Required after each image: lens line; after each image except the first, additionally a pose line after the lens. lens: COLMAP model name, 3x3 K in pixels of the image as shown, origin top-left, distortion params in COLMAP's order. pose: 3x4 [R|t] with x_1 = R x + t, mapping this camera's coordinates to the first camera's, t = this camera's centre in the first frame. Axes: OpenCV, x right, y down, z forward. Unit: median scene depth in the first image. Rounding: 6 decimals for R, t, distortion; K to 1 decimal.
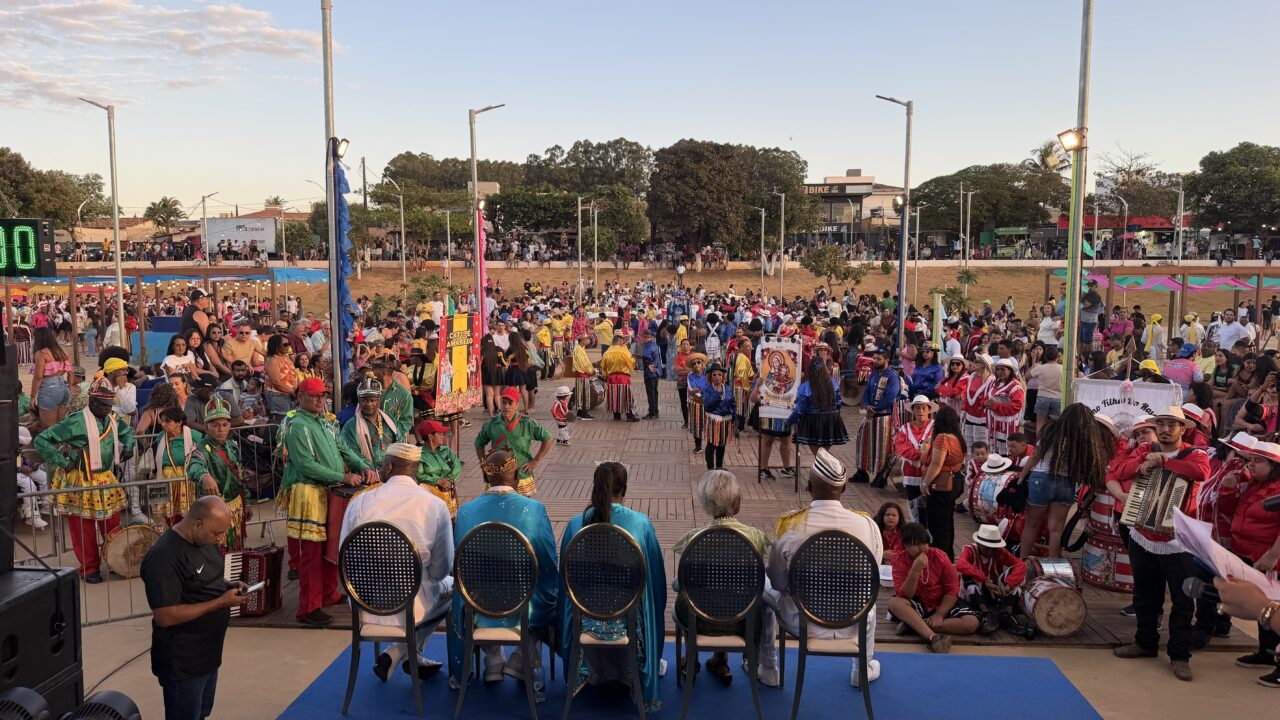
lens RADIAL K [[858.6, 0, 640.0], [0, 858.6, 360.0], [0, 0, 1]] dist [0.004698, -0.029752]
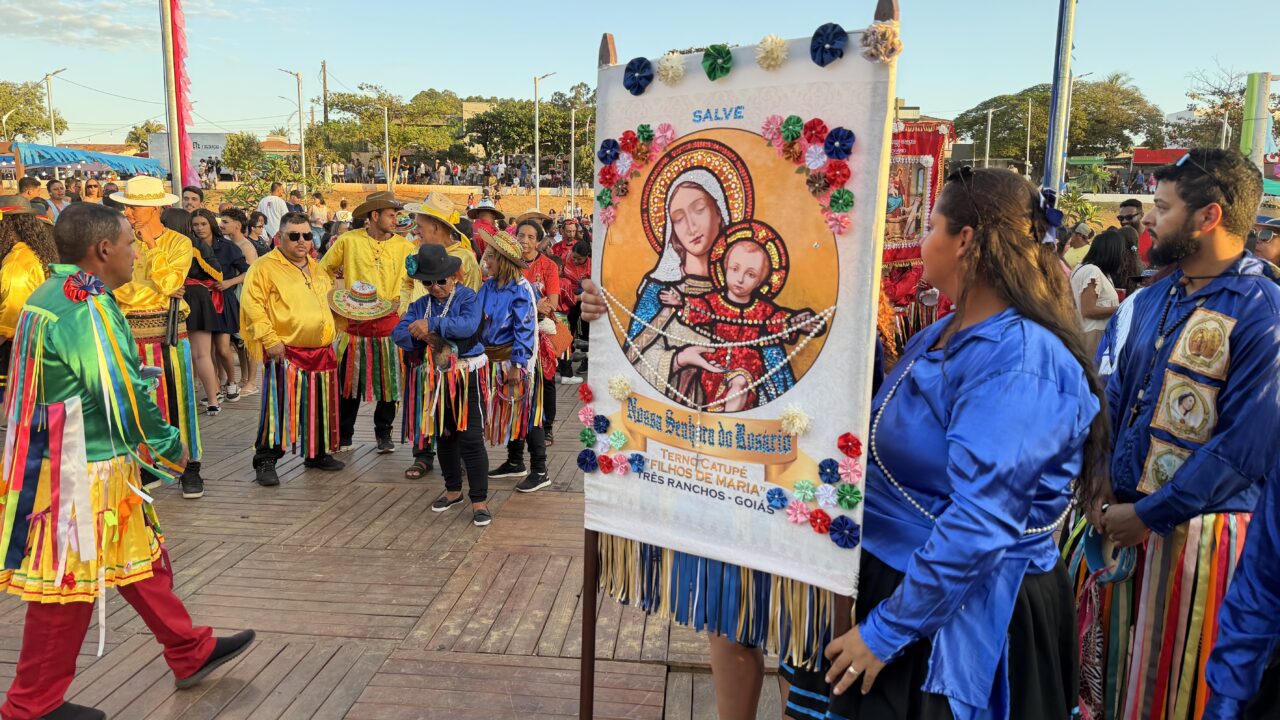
lens RADIAL K [[850.0, 0, 619.0], [0, 850.0, 382.6], [0, 0, 1]] dist [-0.001248, -0.024418]
pose [[0.998312, 0.025178, -0.052346, 0.018778], [-0.020426, 0.995784, 0.089425, 0.002518], [0.054377, -0.088205, 0.994617, 0.103426]]
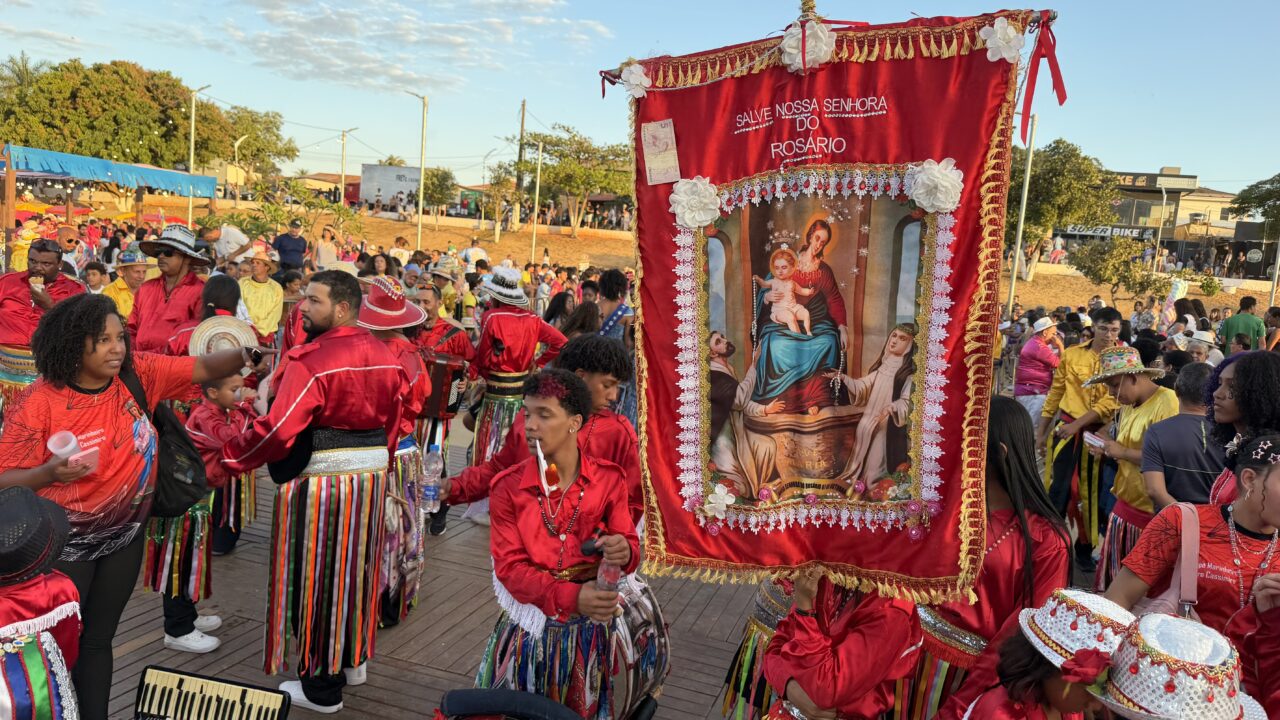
lens RADIAL K [[858.6, 0, 640.0], [0, 858.6, 360.0], [0, 0, 1]] dist [0.004698, -0.029752]
pose [[0.952067, 0.115369, -0.283299, 0.039430], [-0.114804, 0.993213, 0.018653, -0.006298], [0.283529, 0.014765, 0.958850, 0.158197]]
